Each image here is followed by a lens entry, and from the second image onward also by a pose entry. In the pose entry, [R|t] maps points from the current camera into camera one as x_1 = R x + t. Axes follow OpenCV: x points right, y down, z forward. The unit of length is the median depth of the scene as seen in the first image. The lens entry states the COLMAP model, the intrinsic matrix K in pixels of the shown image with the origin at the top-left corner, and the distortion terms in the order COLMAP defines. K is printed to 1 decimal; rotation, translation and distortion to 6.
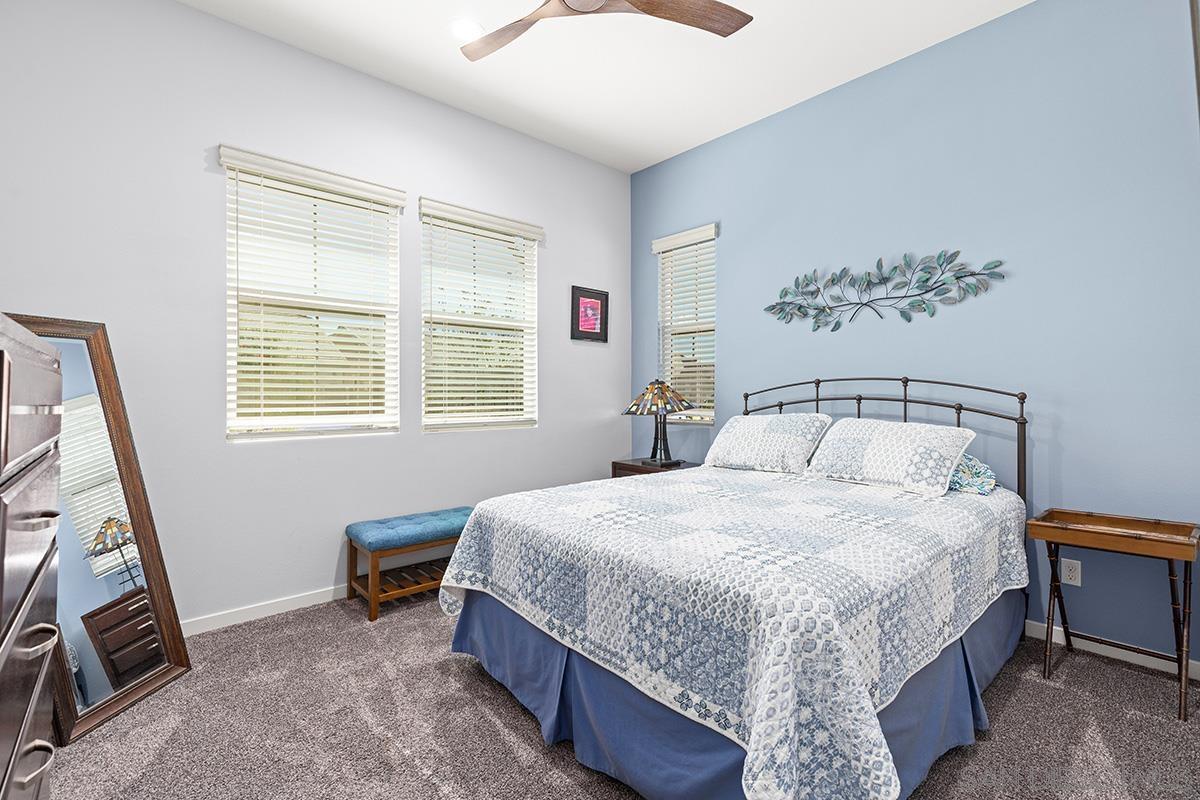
lens RADIAL K [[541.4, 0, 600.2], [0, 541.4, 394.5], [0, 0, 1]] dist [0.002924, 0.000280]
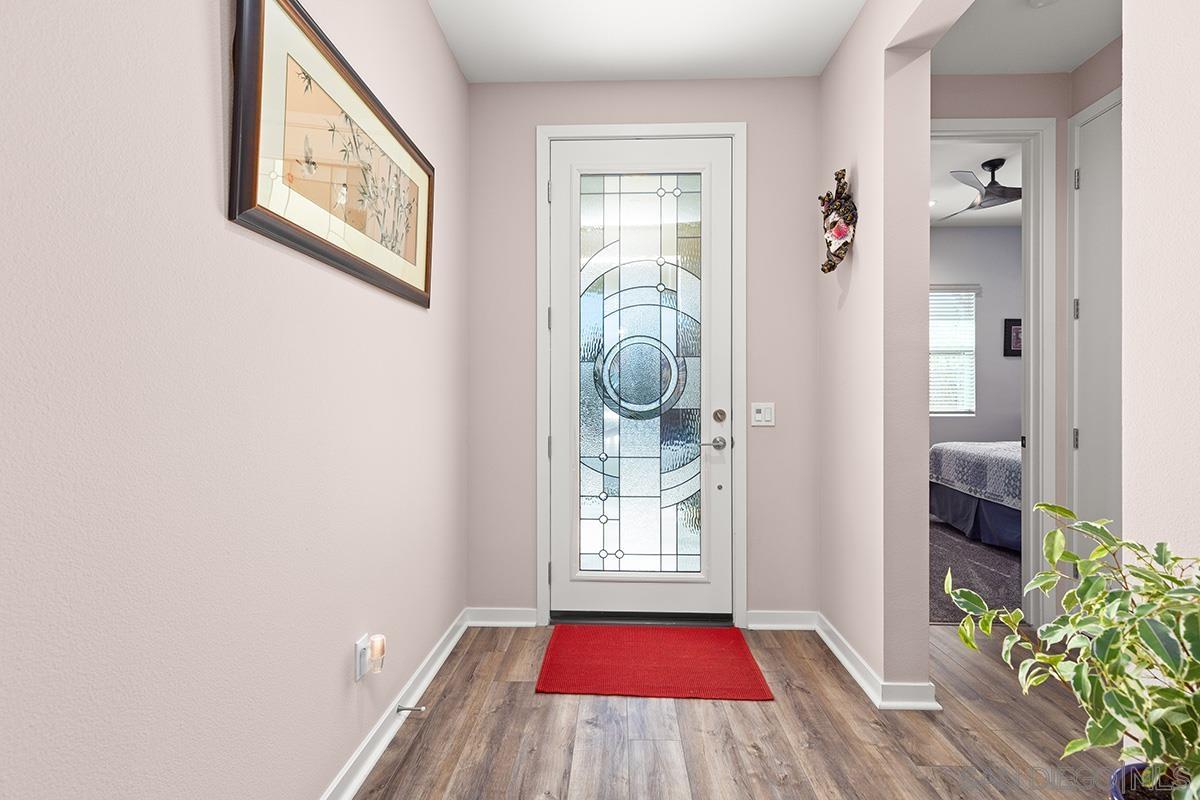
lens RADIAL K [[541.4, 0, 600.2], [0, 541.4, 394.5], [0, 0, 1]] dist [0.002924, 0.000280]
pose [[0.730179, 0.000062, -0.683256, 0.335205], [-0.003770, 0.999985, -0.003937, 0.020809], [0.683245, 0.005451, 0.730168, -1.780864]]
